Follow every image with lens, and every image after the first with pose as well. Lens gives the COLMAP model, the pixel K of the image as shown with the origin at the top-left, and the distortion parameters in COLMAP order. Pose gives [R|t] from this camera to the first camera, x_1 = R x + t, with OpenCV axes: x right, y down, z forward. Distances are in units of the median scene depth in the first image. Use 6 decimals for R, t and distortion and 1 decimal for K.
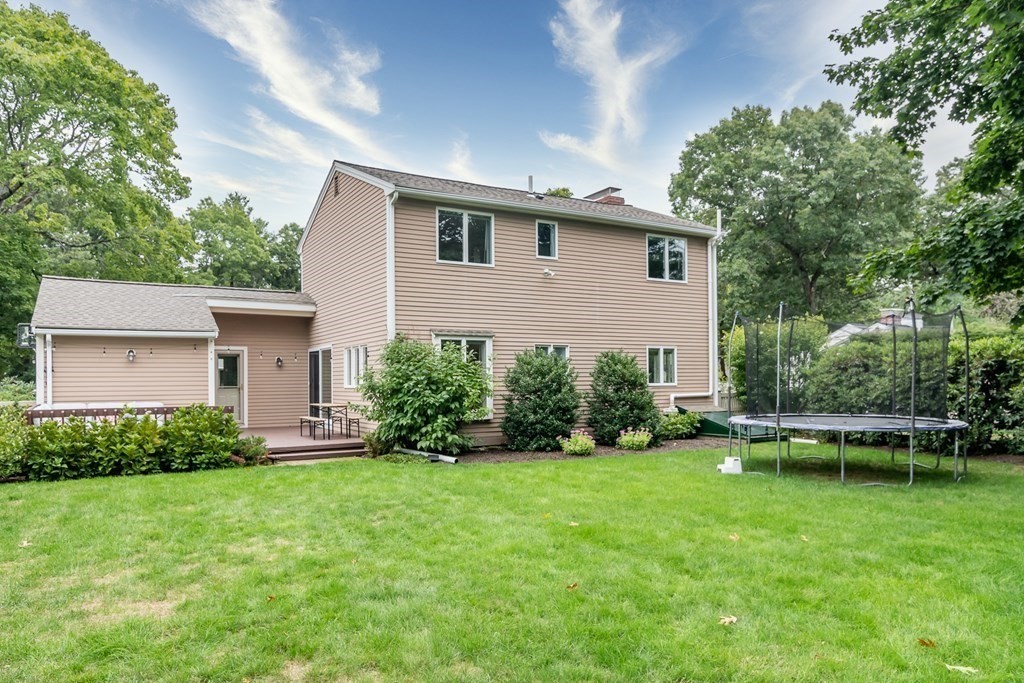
lens RADIAL K [[699.5, 0, 517.2], [0, 699.5, 372.2], [0, 0, 1]] dist [-0.000182, -0.000152]
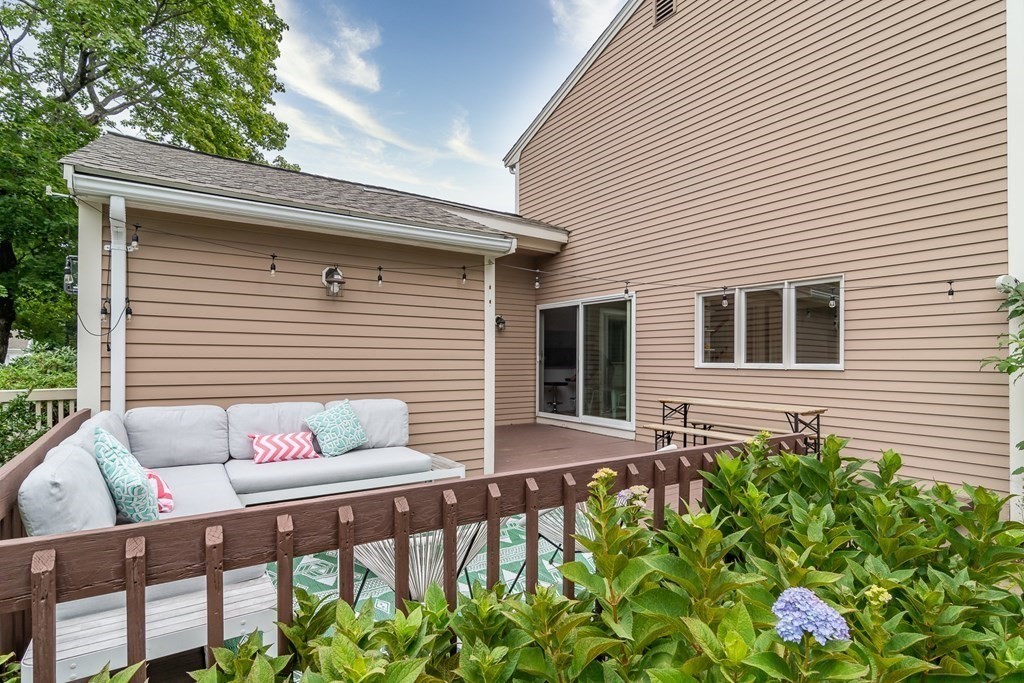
lens RADIAL K [[521.9, 0, 512.1], [0, 521.9, 352.2], [0, 0, 1]] dist [-0.000026, -0.000133]
pose [[0.997689, 0.015155, 0.066242, -0.491035], [-0.015146, 0.999885, -0.000630, 0.015386], [-0.066244, -0.000375, 0.997803, 0.728993]]
